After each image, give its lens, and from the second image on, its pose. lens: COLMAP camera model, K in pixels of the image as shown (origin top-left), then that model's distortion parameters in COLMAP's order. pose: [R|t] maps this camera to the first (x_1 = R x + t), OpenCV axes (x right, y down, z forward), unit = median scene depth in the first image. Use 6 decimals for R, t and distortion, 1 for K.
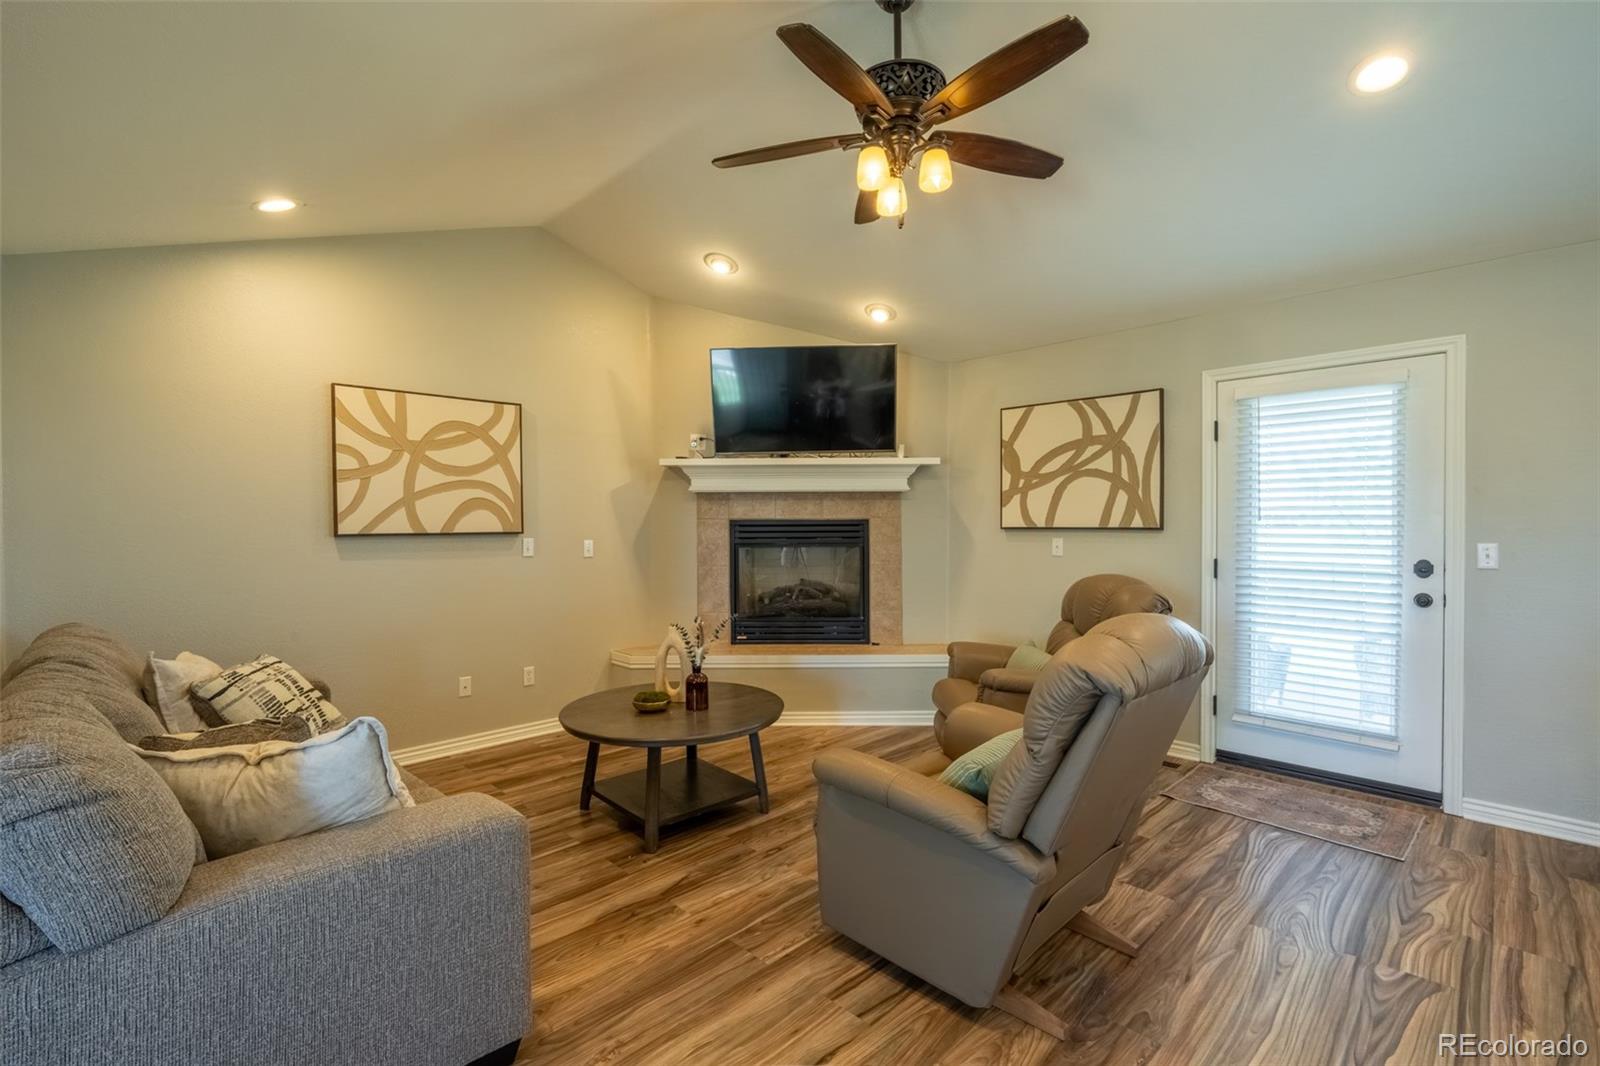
lens RADIAL K [[712.7, 0, 811.4], [0, 712.7, 527.2], [0, 0, 1]] dist [-0.007755, 0.001845]
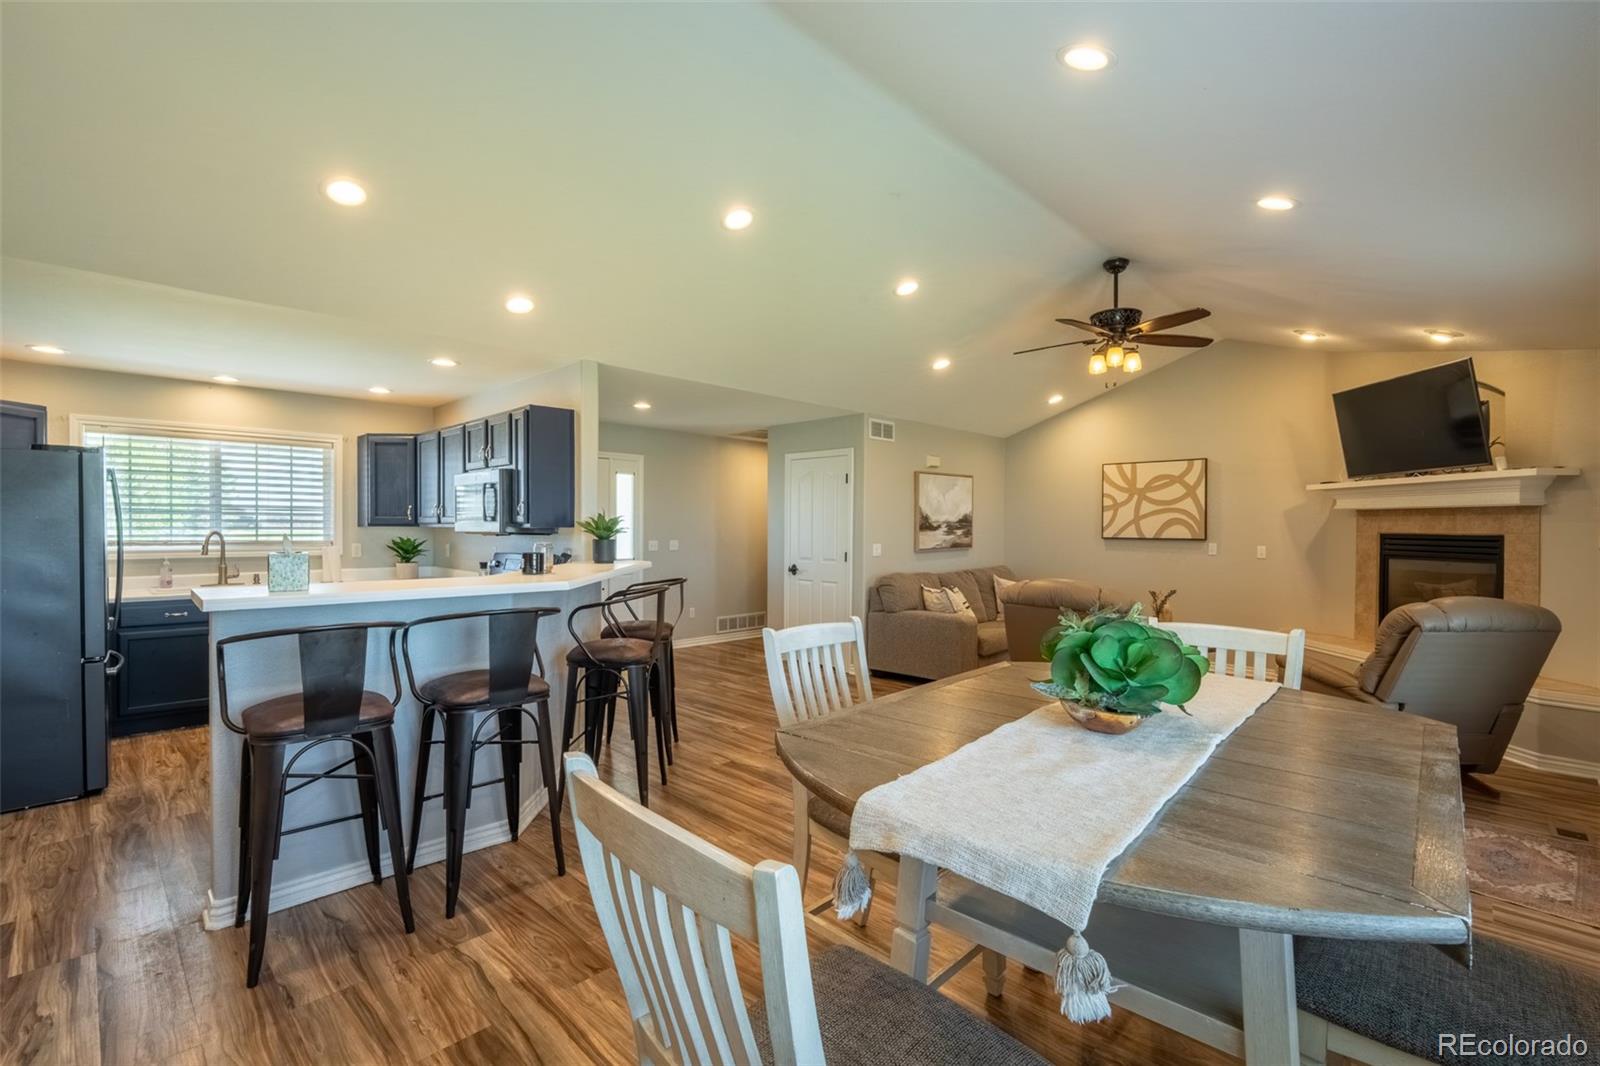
lens RADIAL K [[712.7, 0, 784.1], [0, 712.7, 534.7], [0, 0, 1]] dist [-0.007755, 0.001845]
pose [[-0.005174, 0.015972, -0.999859, 1.216416], [-0.015553, 0.999750, 0.016051, -0.014228], [0.999866, 0.015634, -0.004924, 0.072567]]
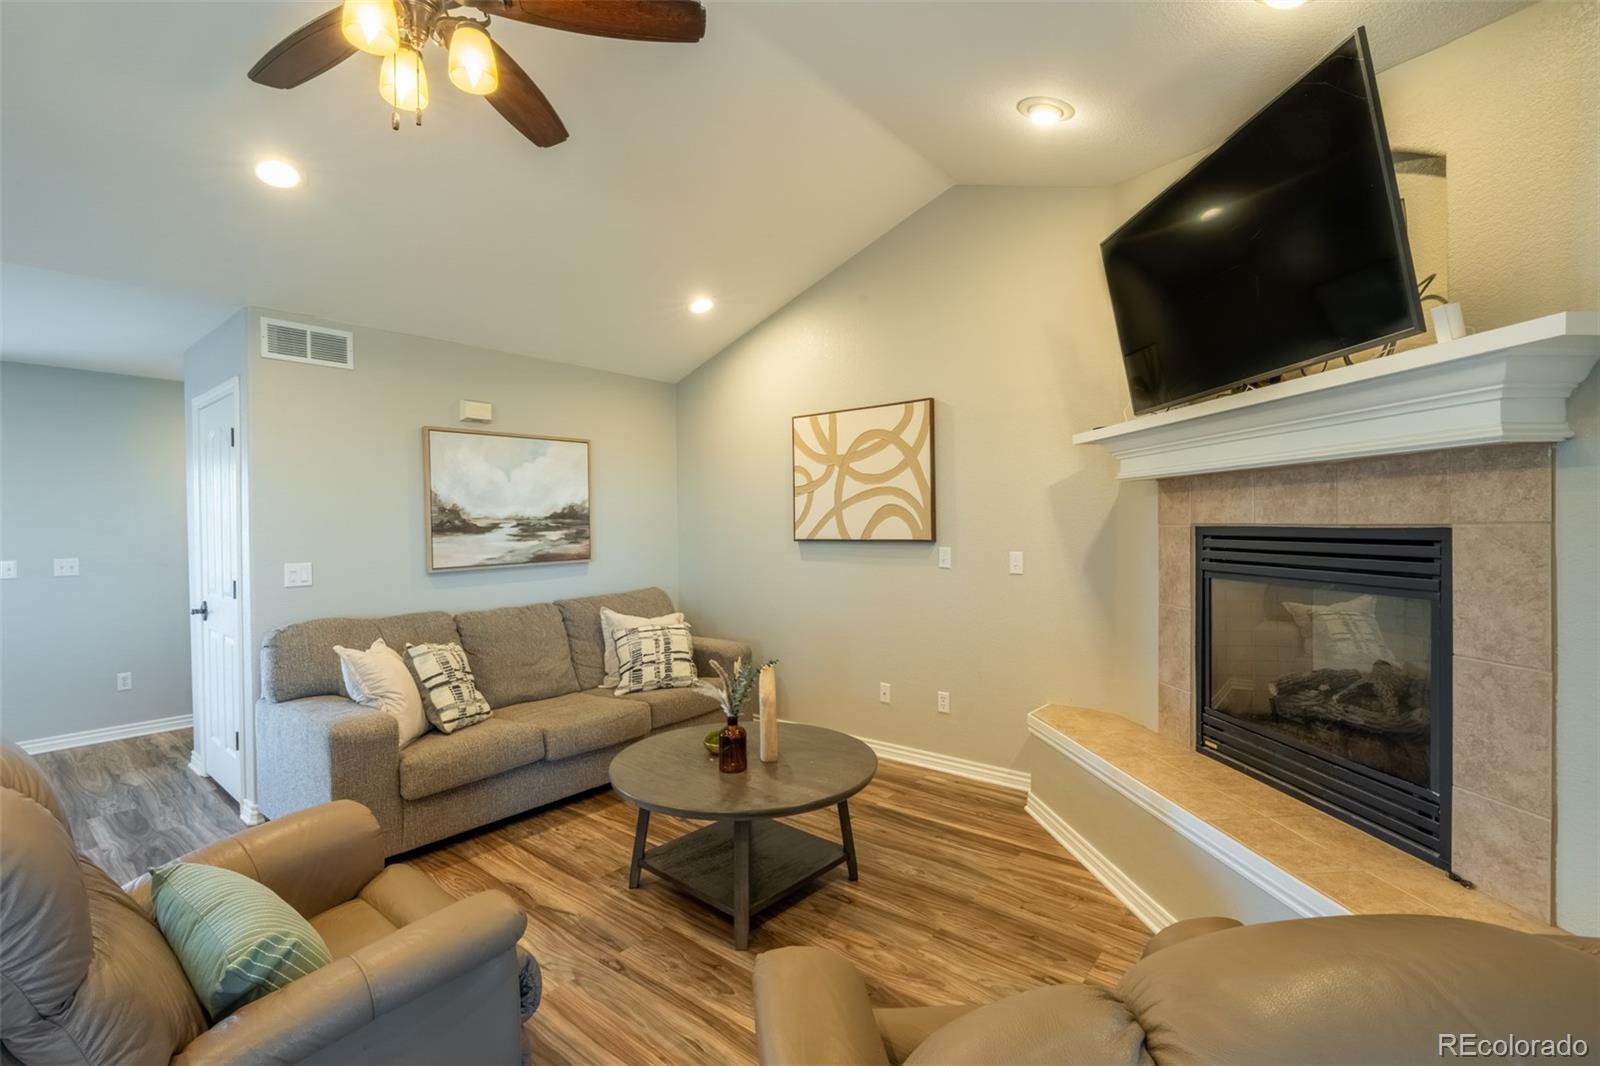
lens RADIAL K [[712.7, 0, 784.8], [0, 712.7, 536.4], [0, 0, 1]] dist [-0.007755, 0.001845]
pose [[0.078507, 0.019389, -0.996725, 0.490470], [0.001978, 0.999806, 0.019604, -0.016576], [0.996912, -0.003510, 0.078453, 0.766112]]
